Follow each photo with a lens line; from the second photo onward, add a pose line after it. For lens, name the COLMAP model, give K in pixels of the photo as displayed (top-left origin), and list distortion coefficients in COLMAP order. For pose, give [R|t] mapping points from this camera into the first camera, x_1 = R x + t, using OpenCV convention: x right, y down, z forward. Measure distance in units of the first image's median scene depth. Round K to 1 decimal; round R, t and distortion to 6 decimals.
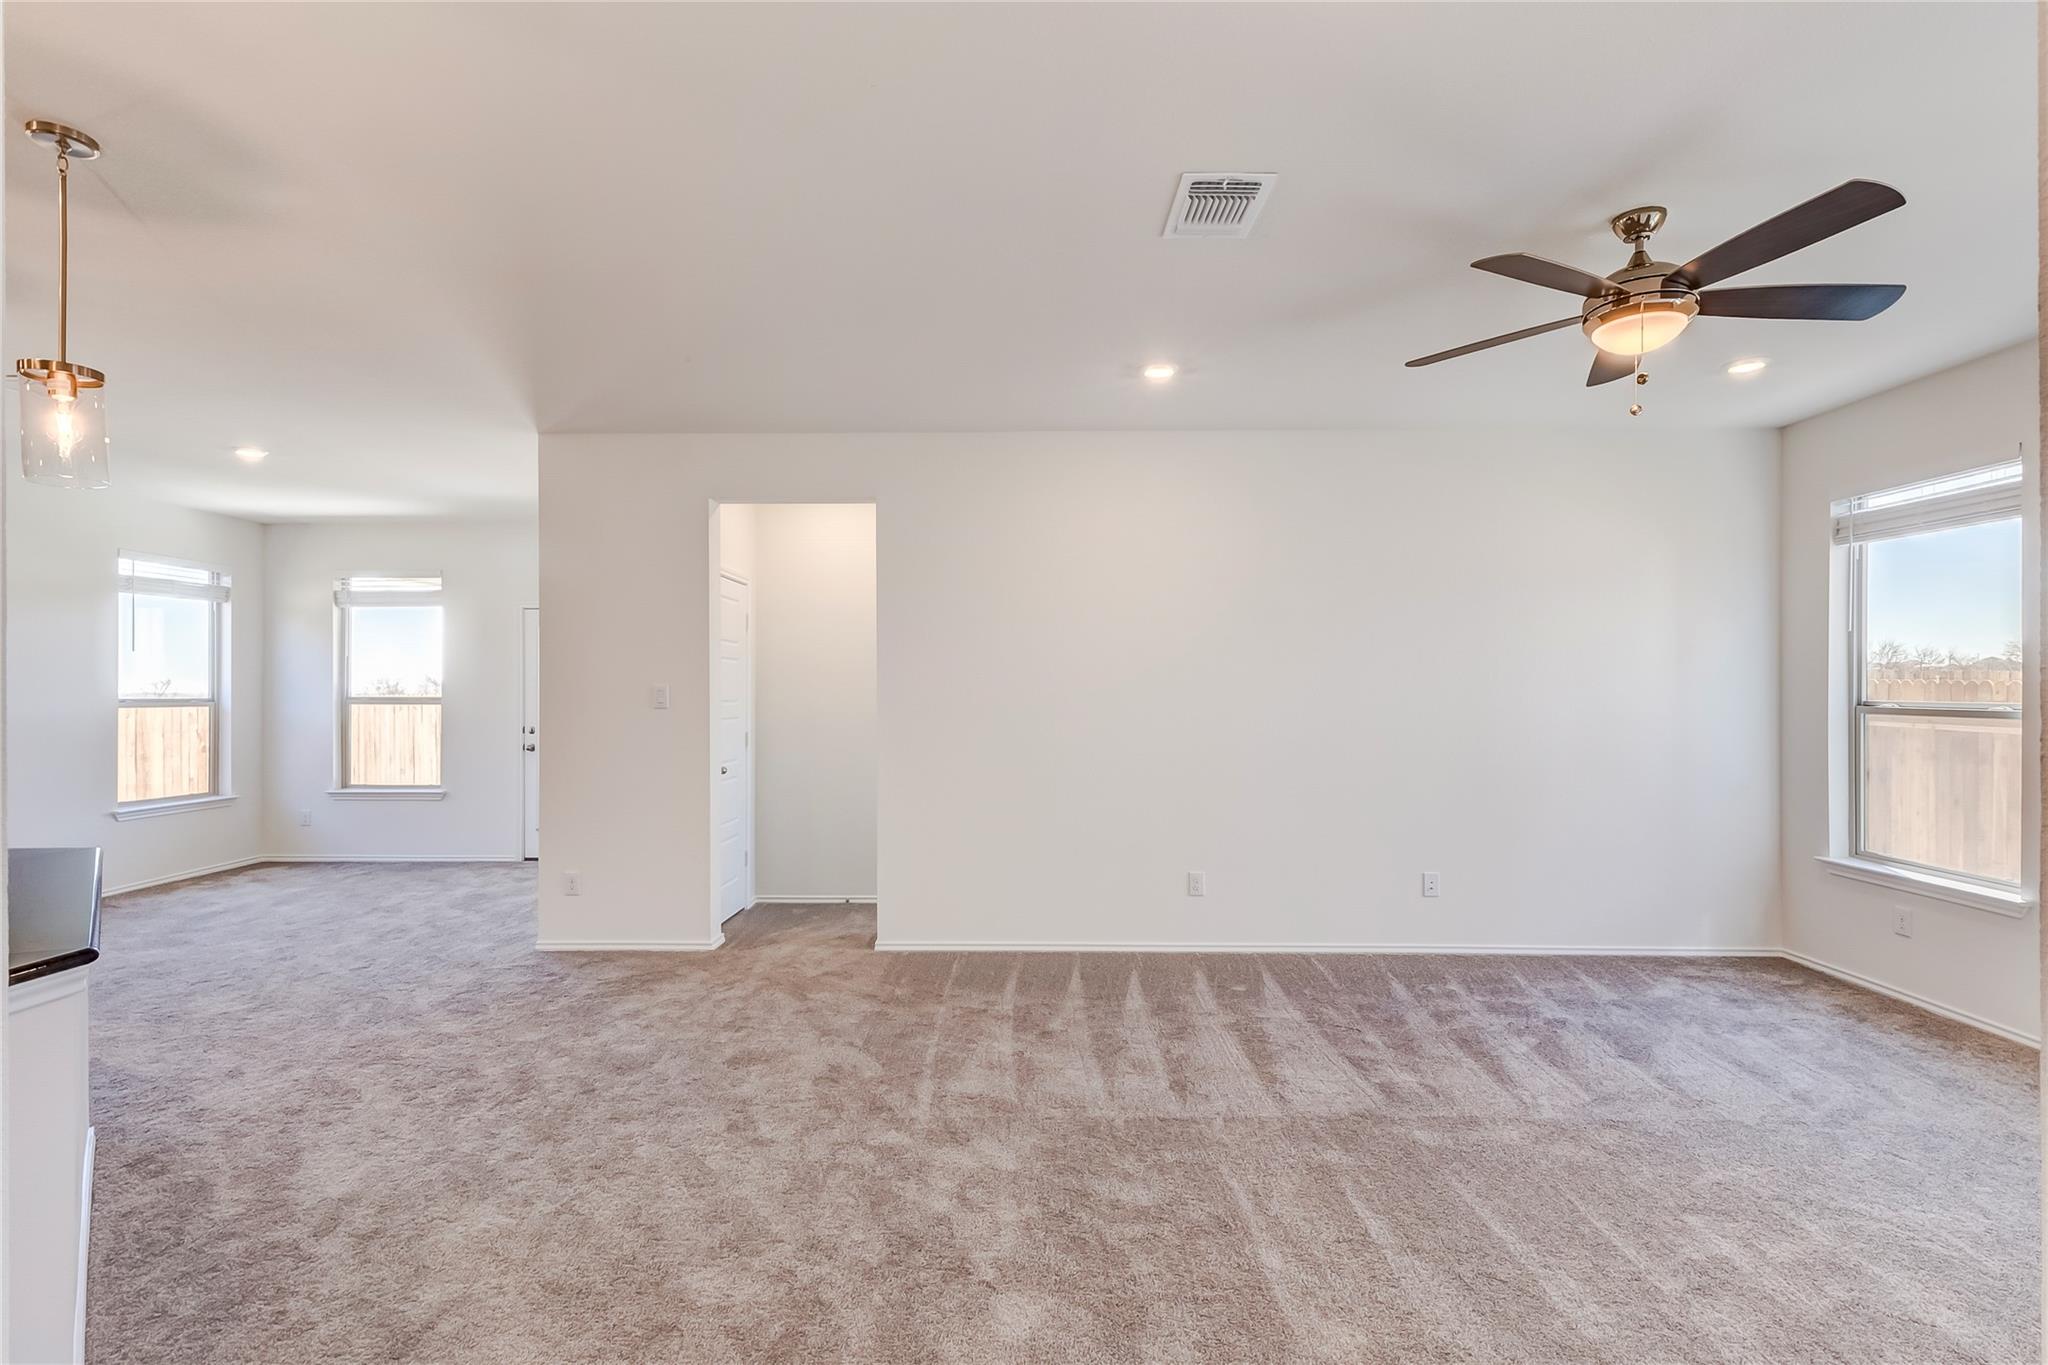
lens RADIAL K [[930.8, 0, 1015.5], [0, 930.8, 683.9], [0, 0, 1]] dist [0.009325, -0.001700]
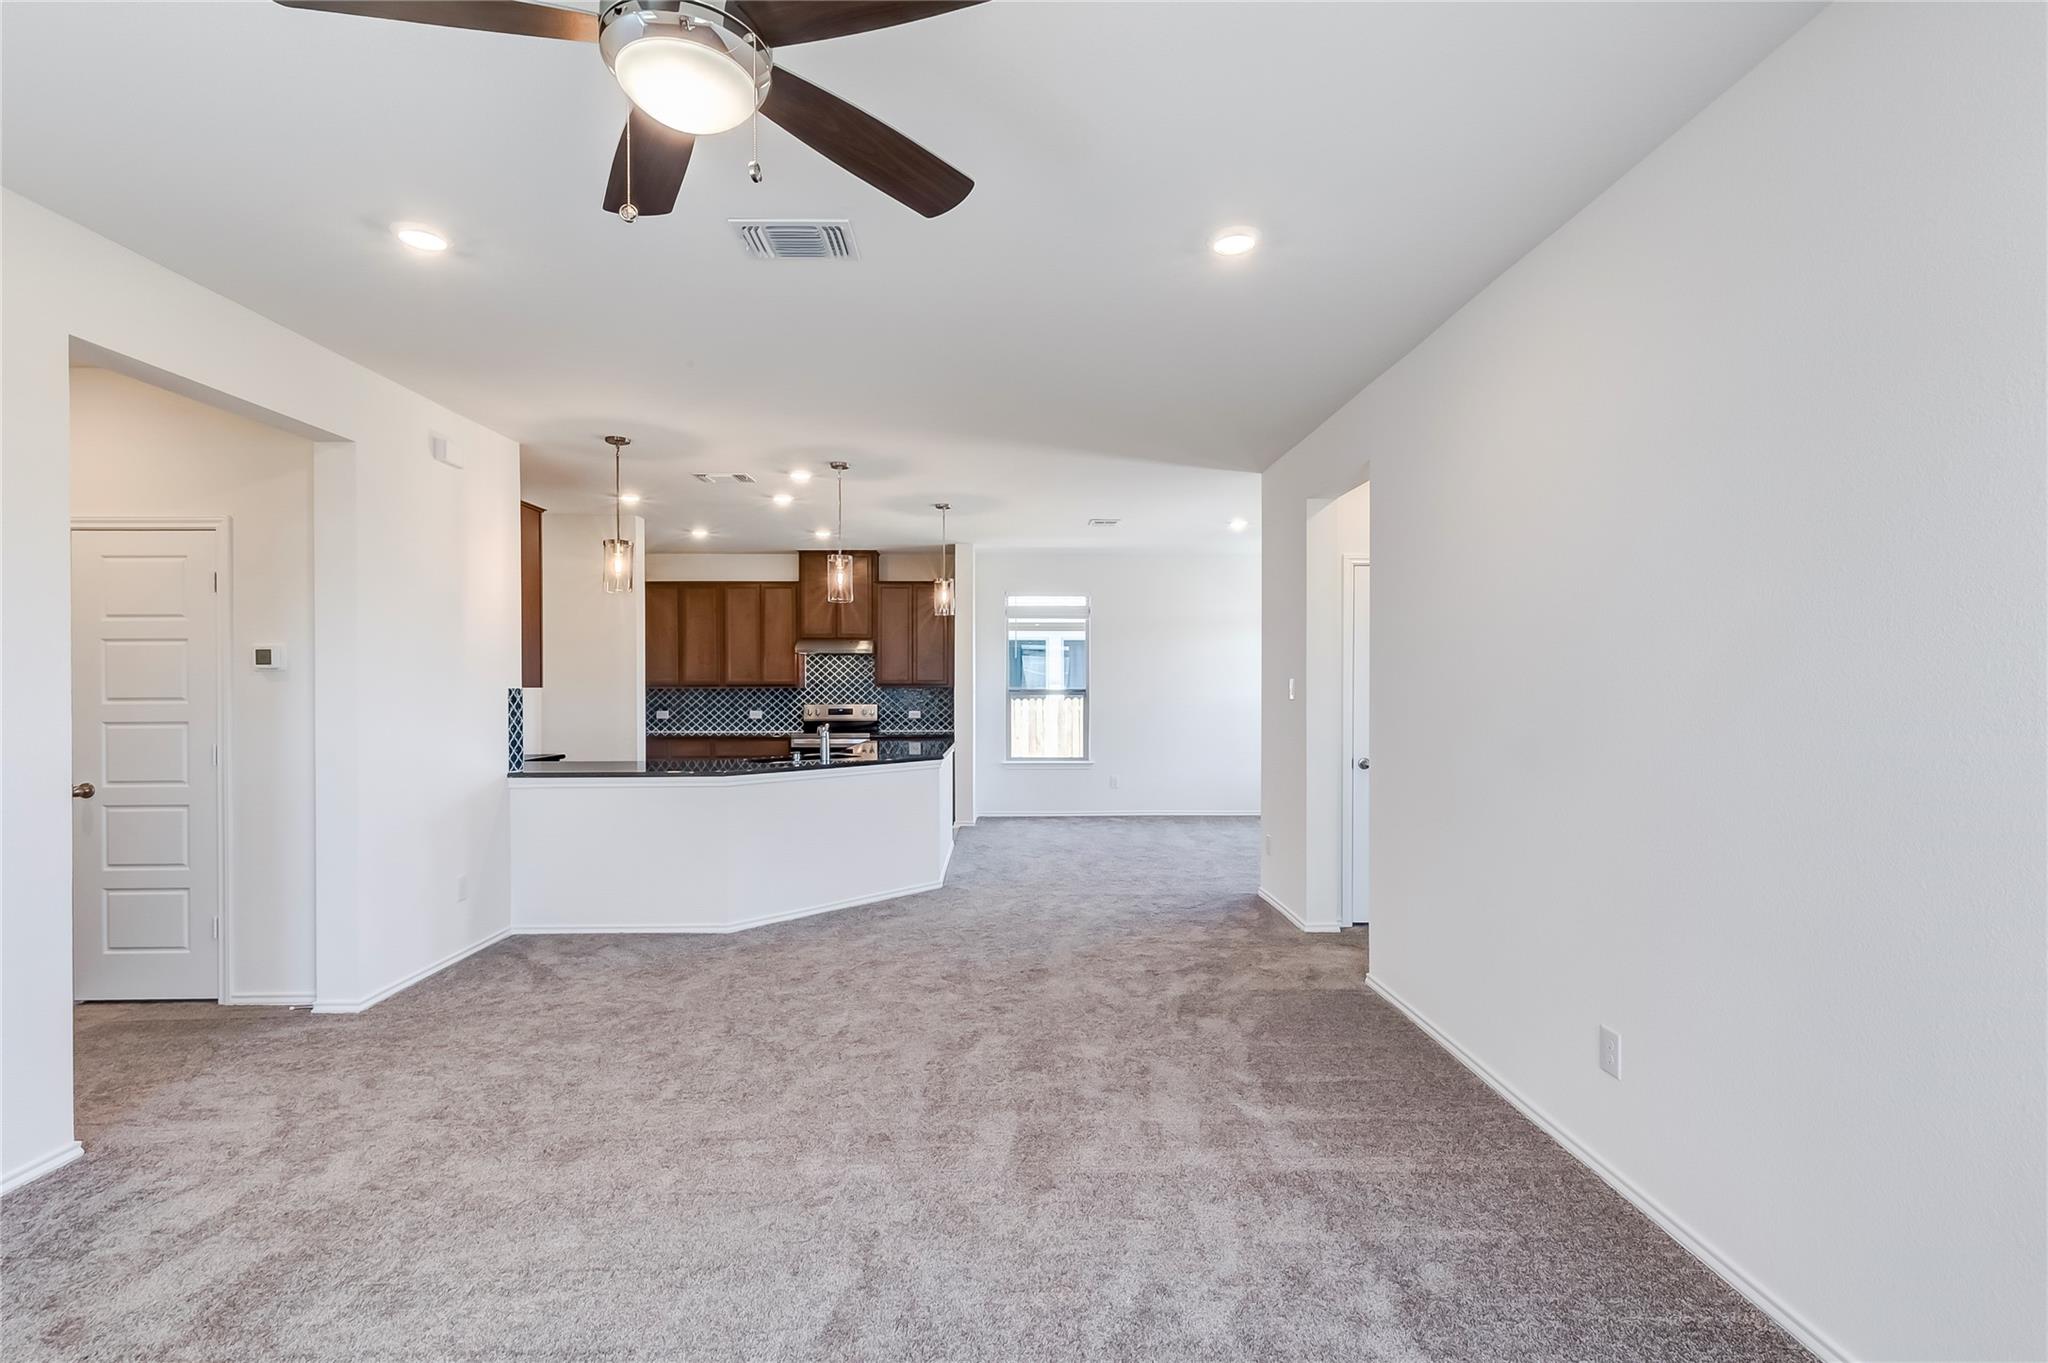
lens RADIAL K [[930.8, 0, 1022.8], [0, 930.8, 681.5], [0, 0, 1]] dist [0.009325, -0.001700]
pose [[0.039916, -0.002264, -0.999200, 0.789938], [0.008807, 0.999959, -0.001914, 0.005148], [0.999164, -0.008723, 0.039935, 0.728058]]
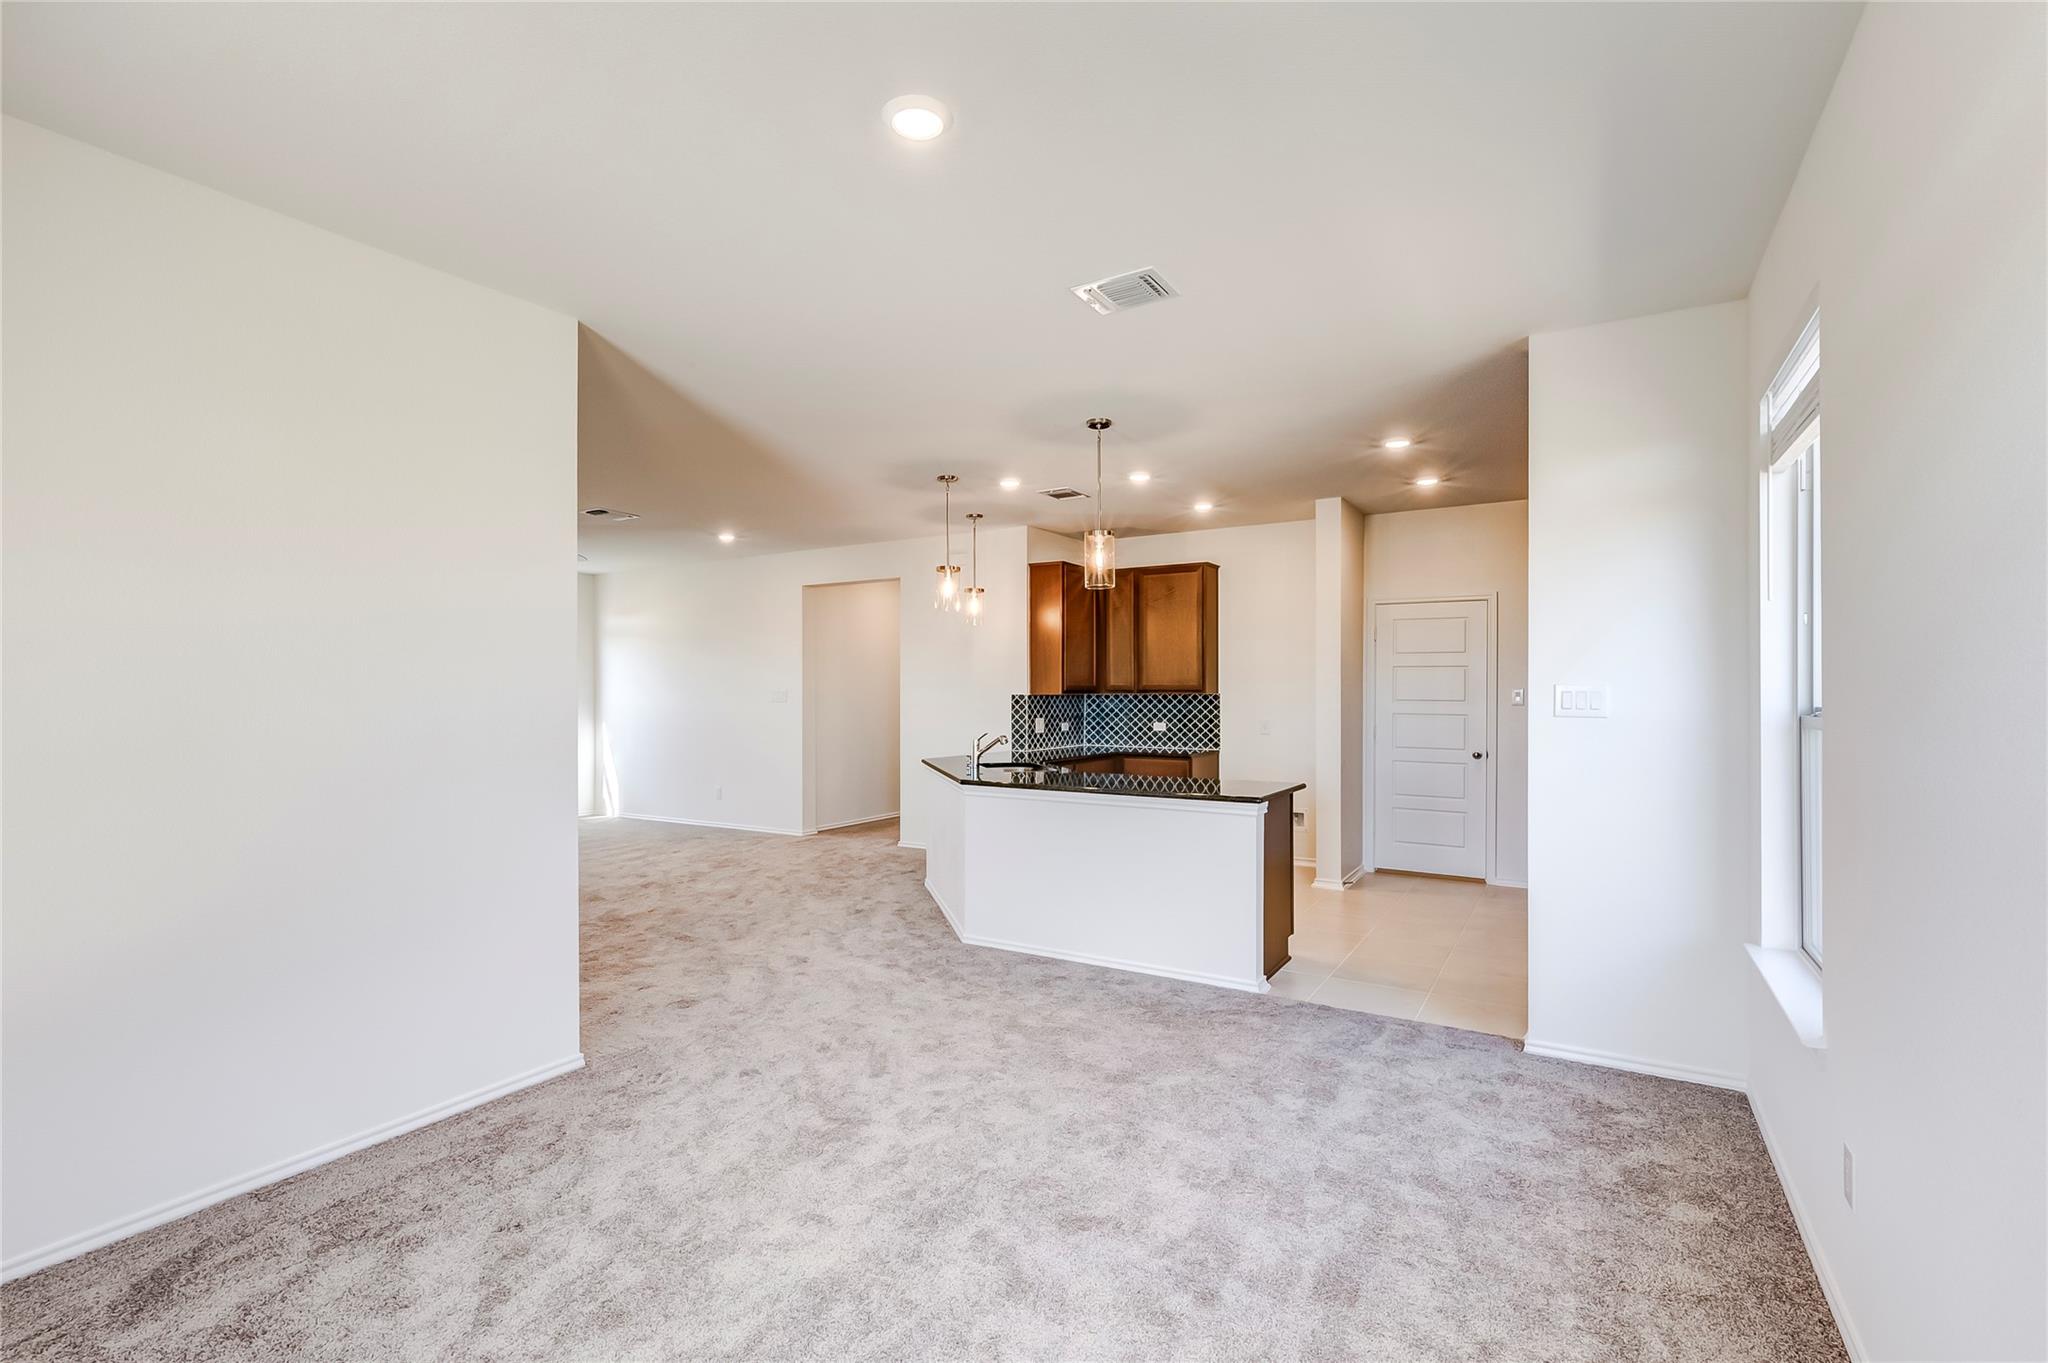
lens RADIAL K [[930.8, 0, 1011.1], [0, 930.8, 687.6], [0, 0, 1]] dist [0.009325, -0.001700]
pose [[-0.858370, 0.005270, 0.513004, -1.293751], [0.000690, 0.999958, -0.009118, 0.008767], [-0.513031, -0.007472, -0.858338, 1.629610]]
